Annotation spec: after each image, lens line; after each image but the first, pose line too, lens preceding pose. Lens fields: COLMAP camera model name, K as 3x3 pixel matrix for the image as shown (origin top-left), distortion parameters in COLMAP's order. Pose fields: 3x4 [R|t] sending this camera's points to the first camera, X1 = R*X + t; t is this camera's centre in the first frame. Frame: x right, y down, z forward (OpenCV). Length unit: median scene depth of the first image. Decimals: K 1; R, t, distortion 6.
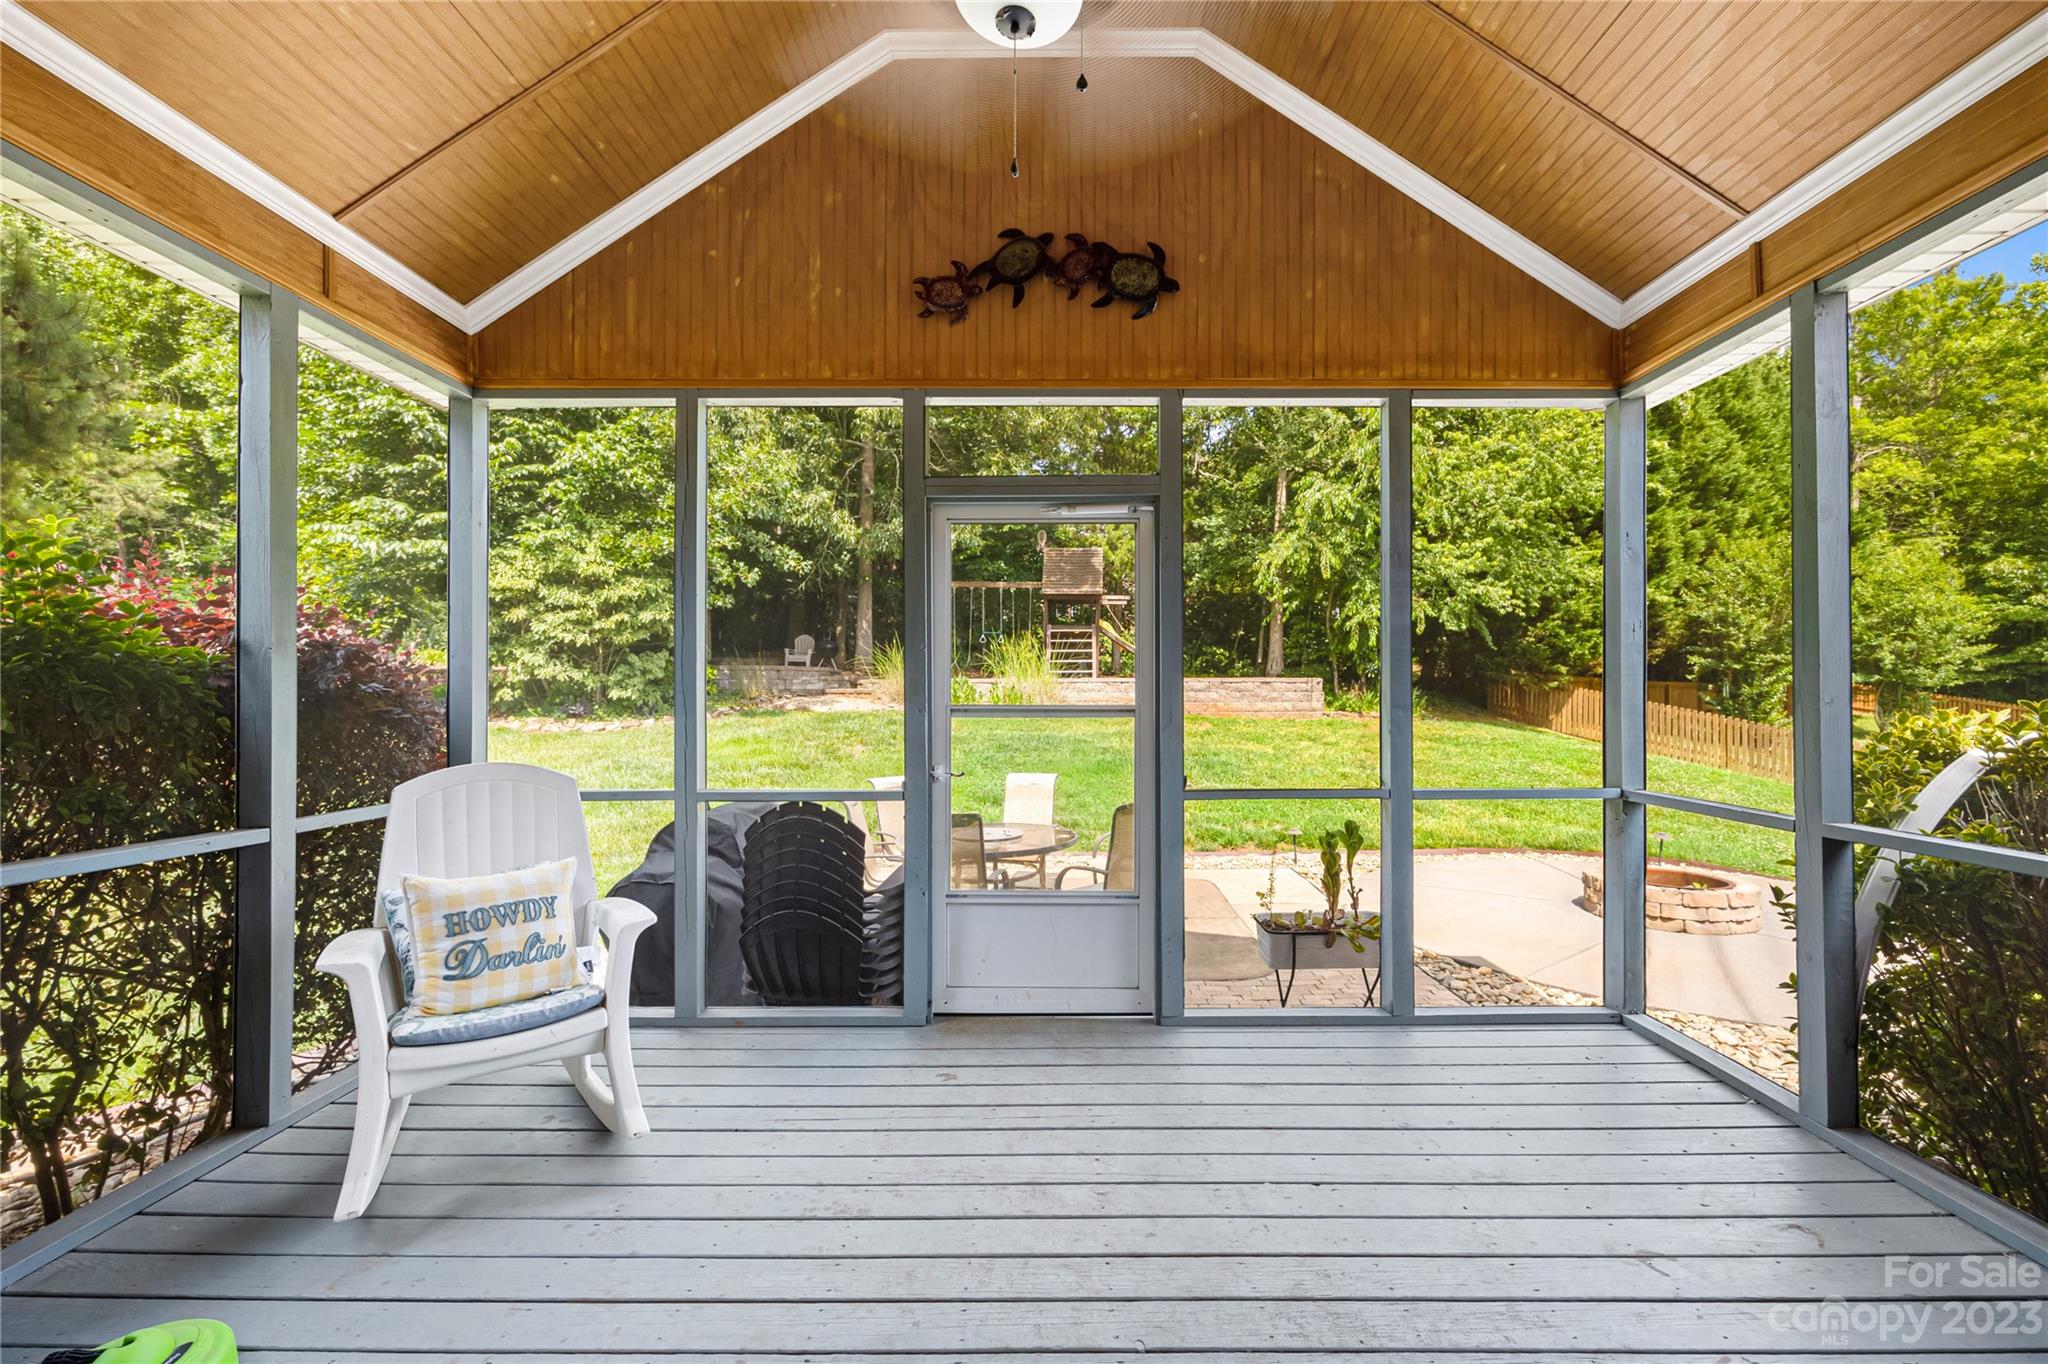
lens RADIAL K [[842.0, 0, 1029.5], [0, 842.0, 689.3], [0, 0, 1]] dist [0.001761, 0.000077]
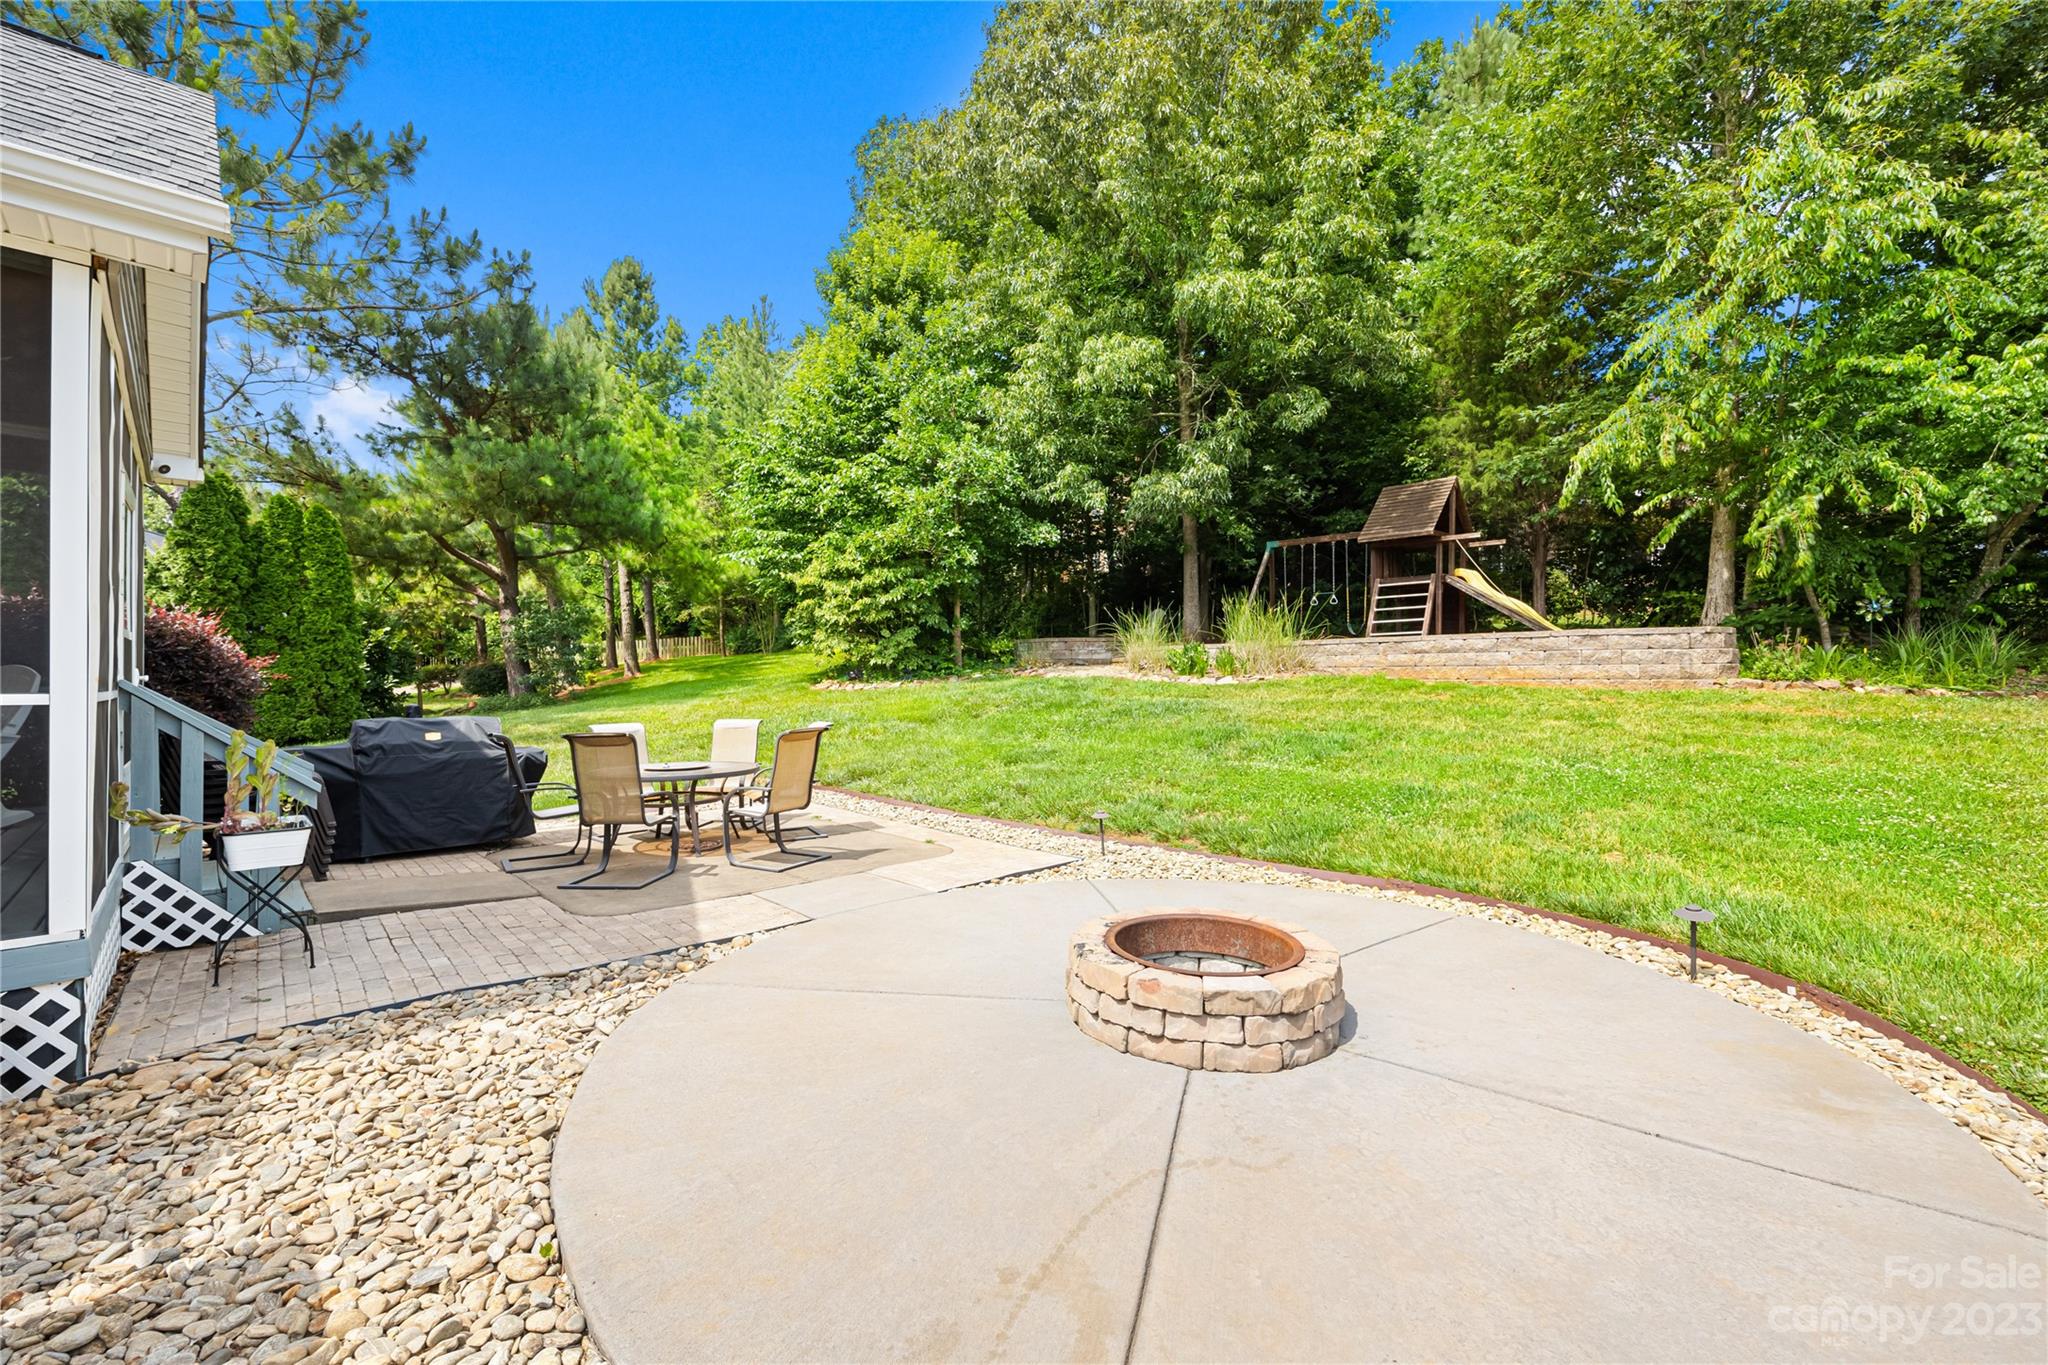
lens RADIAL K [[842.0, 0, 1026.5], [0, 842.0, 680.6], [0, 0, 1]] dist [0.001761, 0.000077]
pose [[0.712056, -0.000400, -0.702122, 0.554289], [0.003653, 0.999988, 0.003135, 0.030715], [0.702113, -0.004797, 0.712050, 0.262259]]
